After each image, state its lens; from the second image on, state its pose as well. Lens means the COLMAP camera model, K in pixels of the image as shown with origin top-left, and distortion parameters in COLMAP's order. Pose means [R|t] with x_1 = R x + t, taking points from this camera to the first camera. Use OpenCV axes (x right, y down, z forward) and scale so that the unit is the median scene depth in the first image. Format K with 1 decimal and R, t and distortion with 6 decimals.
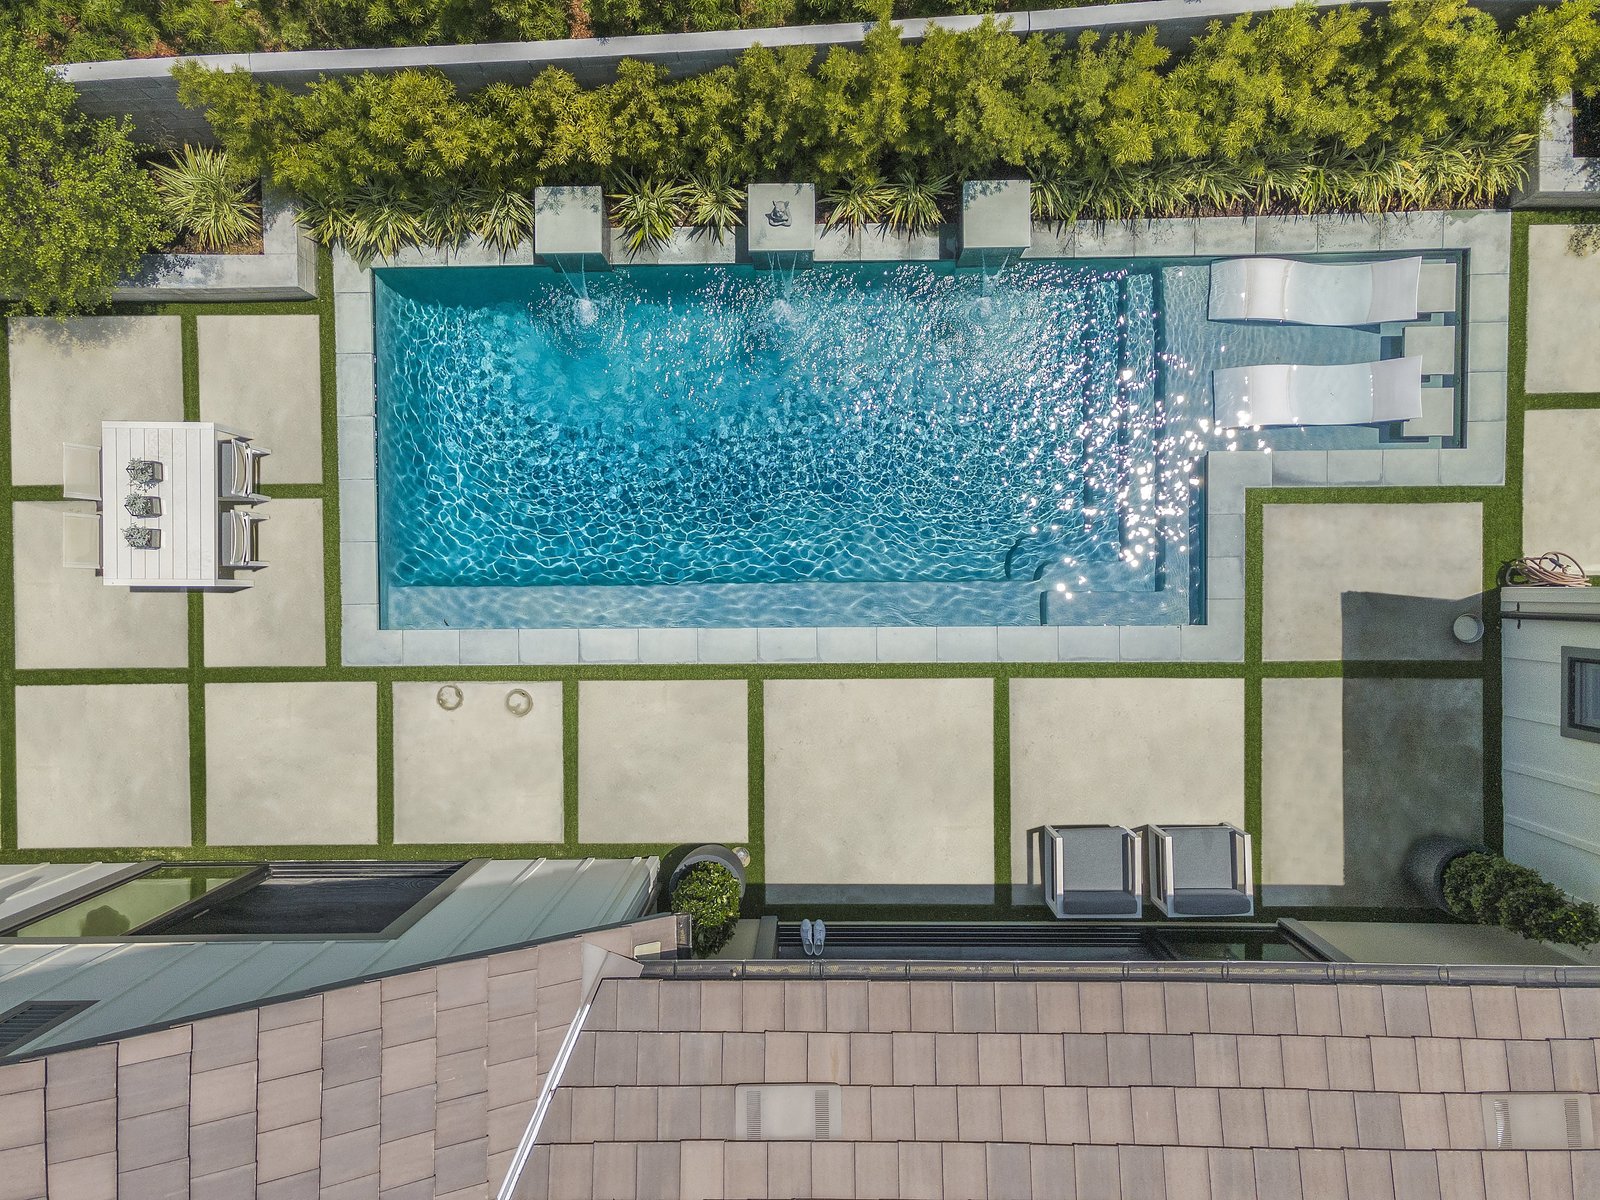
lens RADIAL K [[1176.6, 0, 796.2], [0, 1176.6, 596.7], [0, 0, 1]] dist [0.006839, 0.065594]
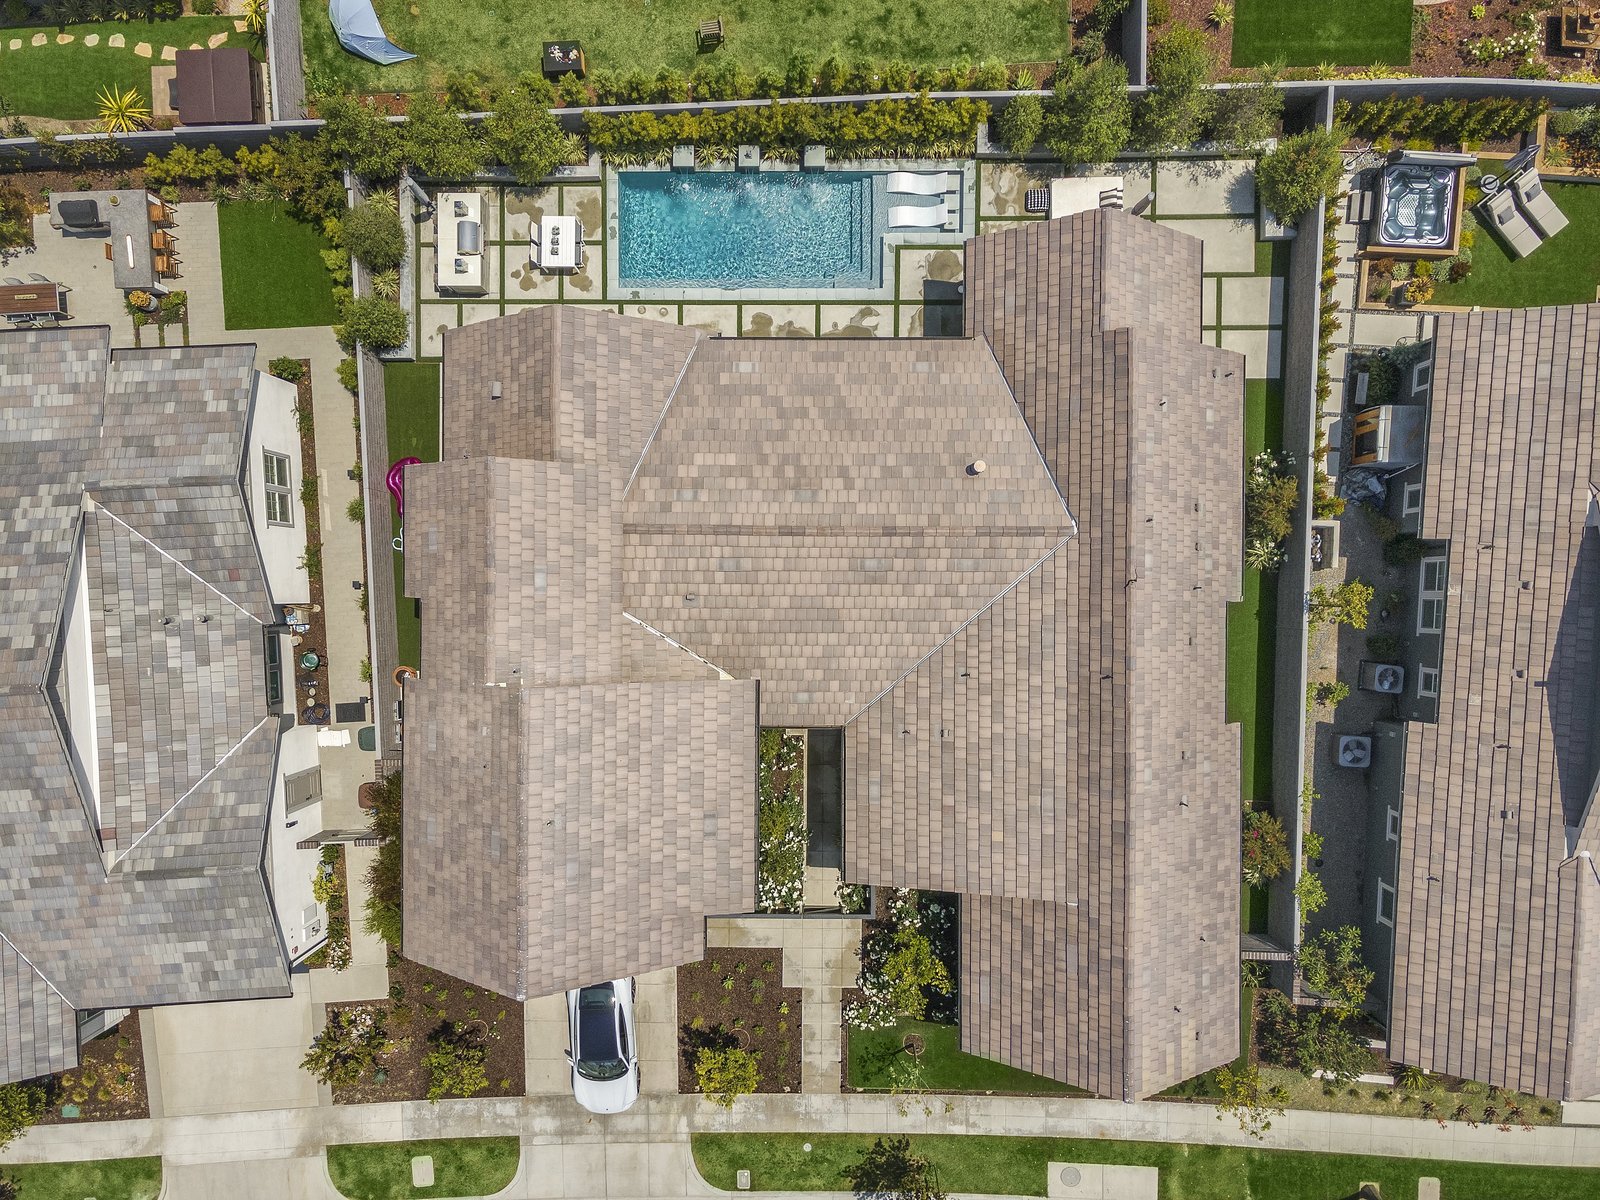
lens RADIAL K [[1176.6, 0, 796.2], [0, 1176.6, 596.7], [0, 0, 1]] dist [0.006839, 0.065594]
pose [[0.999926, 0.010621, 0.005932, 0.112306], [-0.010540, 0.999853, -0.013559, 0.944538], [-0.006075, 0.013495, 0.999890, -2.258322]]
